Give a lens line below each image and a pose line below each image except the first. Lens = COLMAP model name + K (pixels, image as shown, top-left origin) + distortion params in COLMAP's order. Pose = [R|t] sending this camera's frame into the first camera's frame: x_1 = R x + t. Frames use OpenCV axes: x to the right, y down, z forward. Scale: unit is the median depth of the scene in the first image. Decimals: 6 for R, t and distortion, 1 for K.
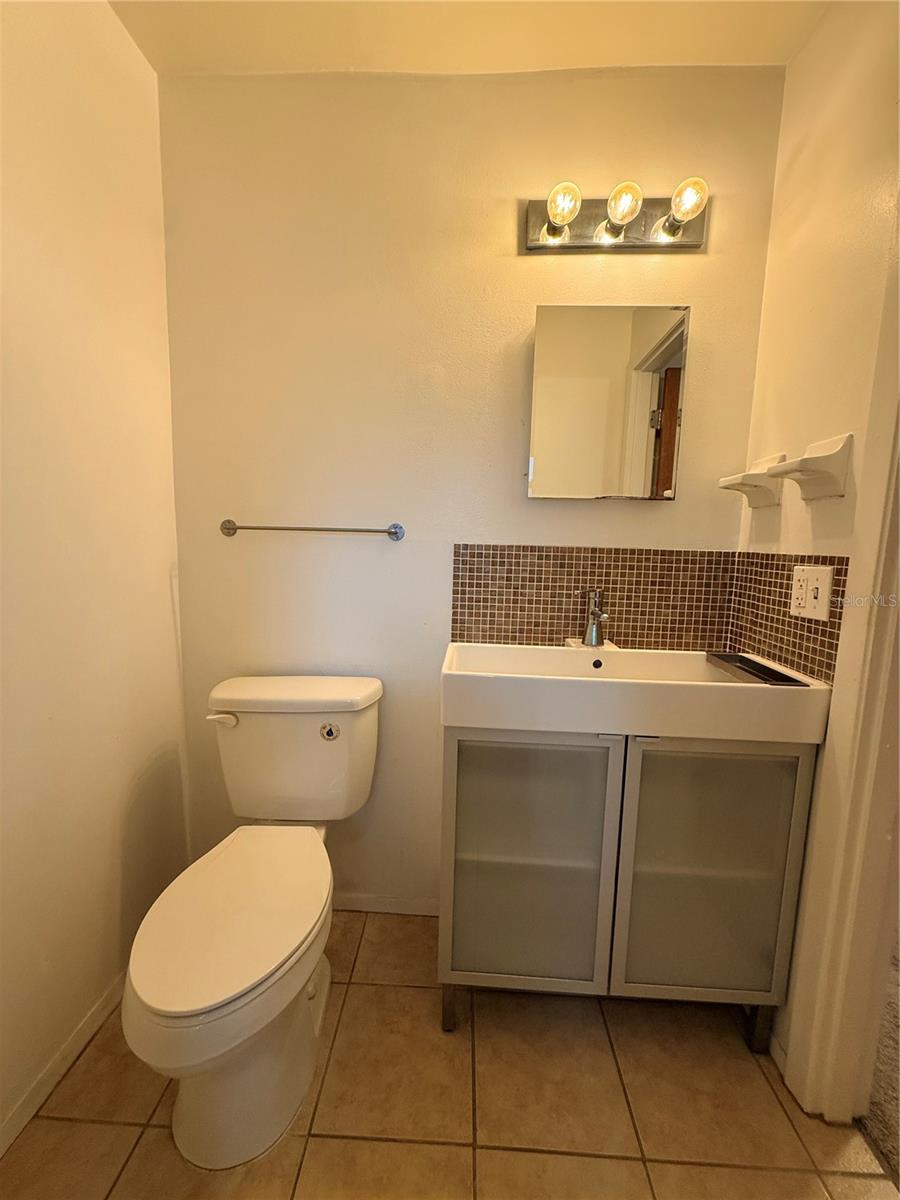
lens RADIAL K [[476.0, 0, 447.9], [0, 476.0, 597.0], [0, 0, 1]] dist [-0.001413, -0.000011]
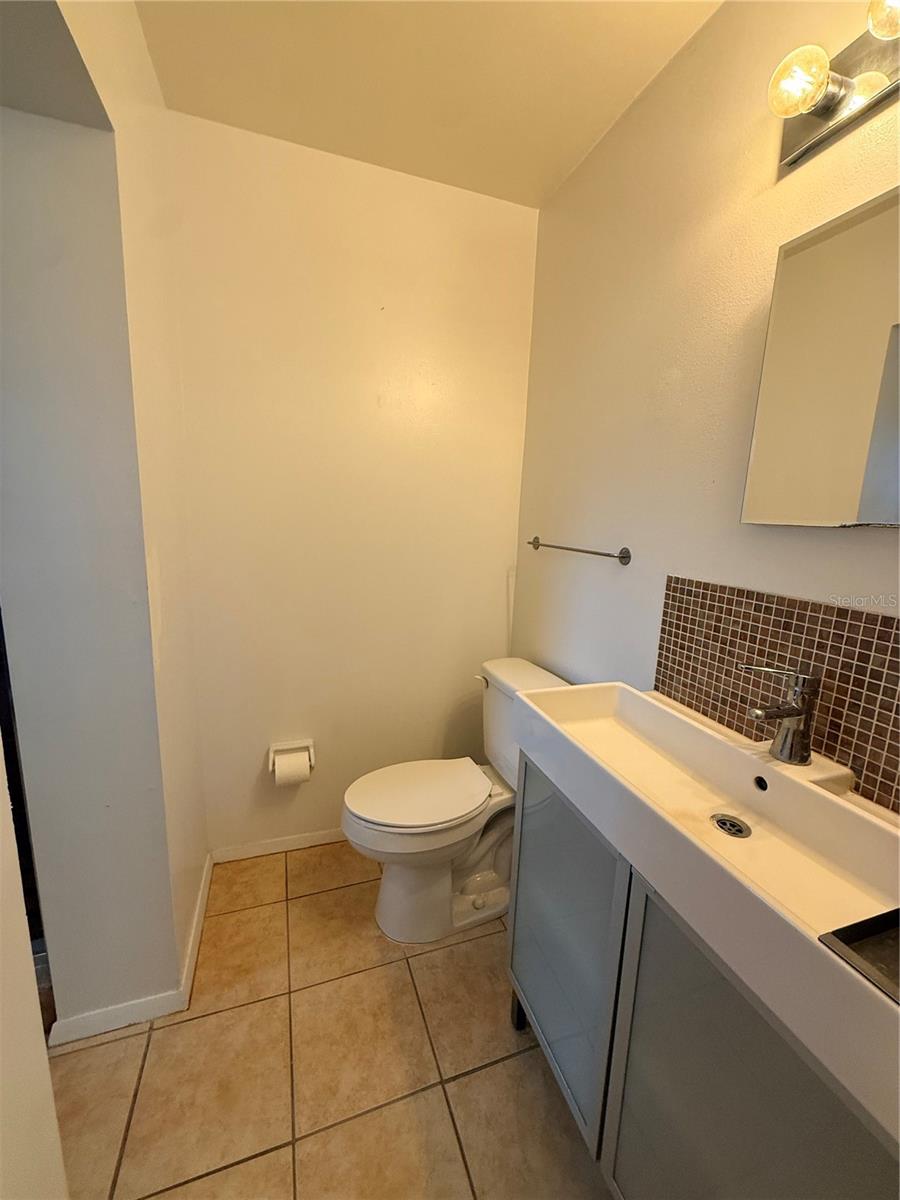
lens RADIAL K [[476.0, 0, 447.9], [0, 476.0, 597.0], [0, 0, 1]] dist [-0.001413, -0.000011]
pose [[0.370869, 0.153480, -0.915915, 0.657137], [-0.139086, 0.984305, 0.108622, -0.111383], [0.918211, 0.087106, 0.386395, 0.309250]]
